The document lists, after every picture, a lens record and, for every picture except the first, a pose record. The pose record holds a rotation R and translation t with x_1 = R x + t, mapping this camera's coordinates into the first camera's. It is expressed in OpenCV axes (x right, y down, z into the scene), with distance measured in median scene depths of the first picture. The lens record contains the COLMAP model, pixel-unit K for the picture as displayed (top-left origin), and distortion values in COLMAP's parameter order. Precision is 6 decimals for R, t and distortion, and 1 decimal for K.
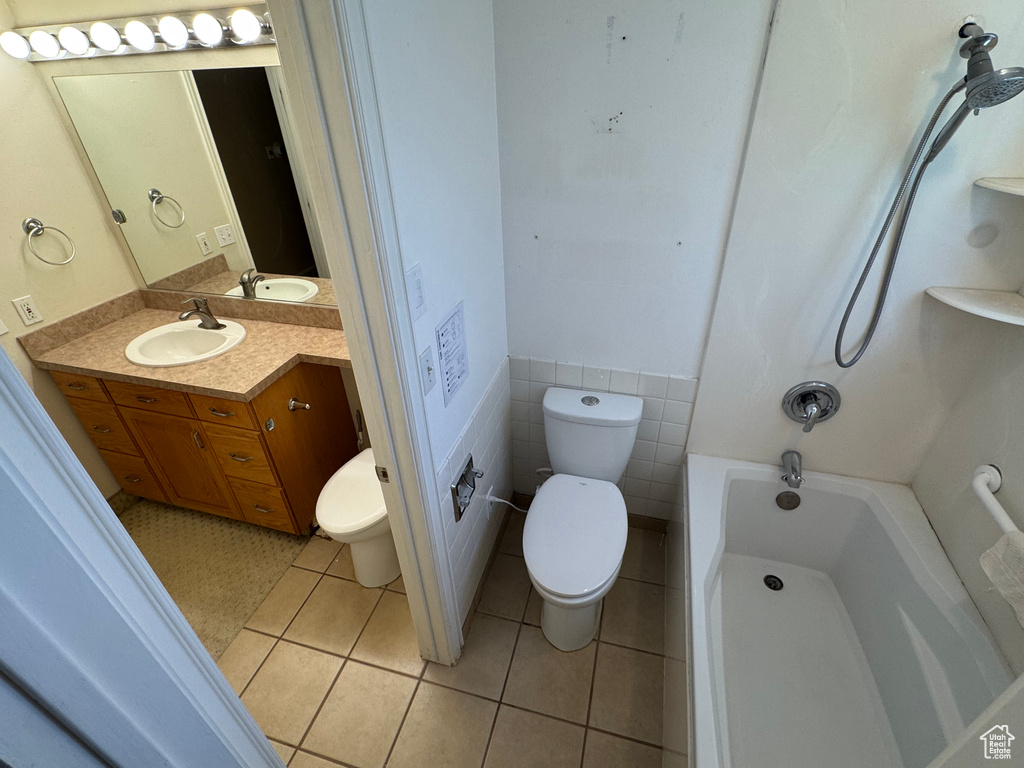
lens RADIAL K [[486.1, 0, 510.8], [0, 486.1, 386.3], [0, 0, 1]] dist [-0.002874, -0.001090]
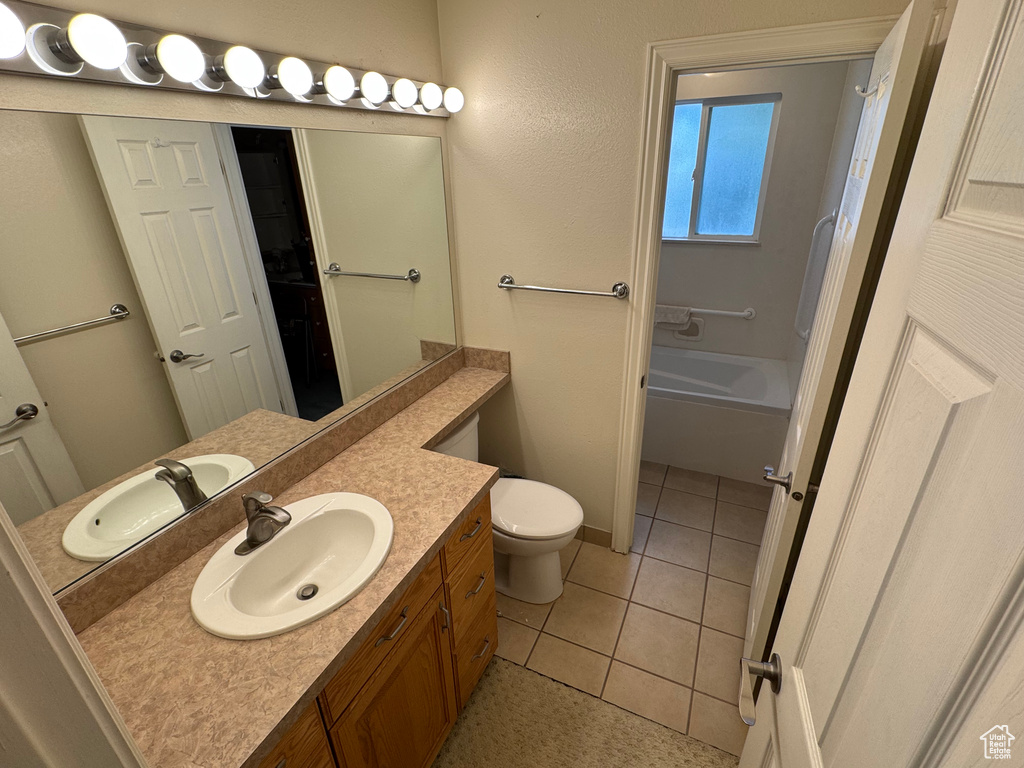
lens RADIAL K [[486.1, 0, 510.8], [0, 486.1, 385.0], [0, 0, 1]] dist [-0.002874, -0.001090]
pose [[0.163082, -0.382789, 0.909328, -1.163463], [0.554307, 0.798001, 0.236513, -0.272723], [-0.816179, 0.465475, 0.342322, 0.546694]]
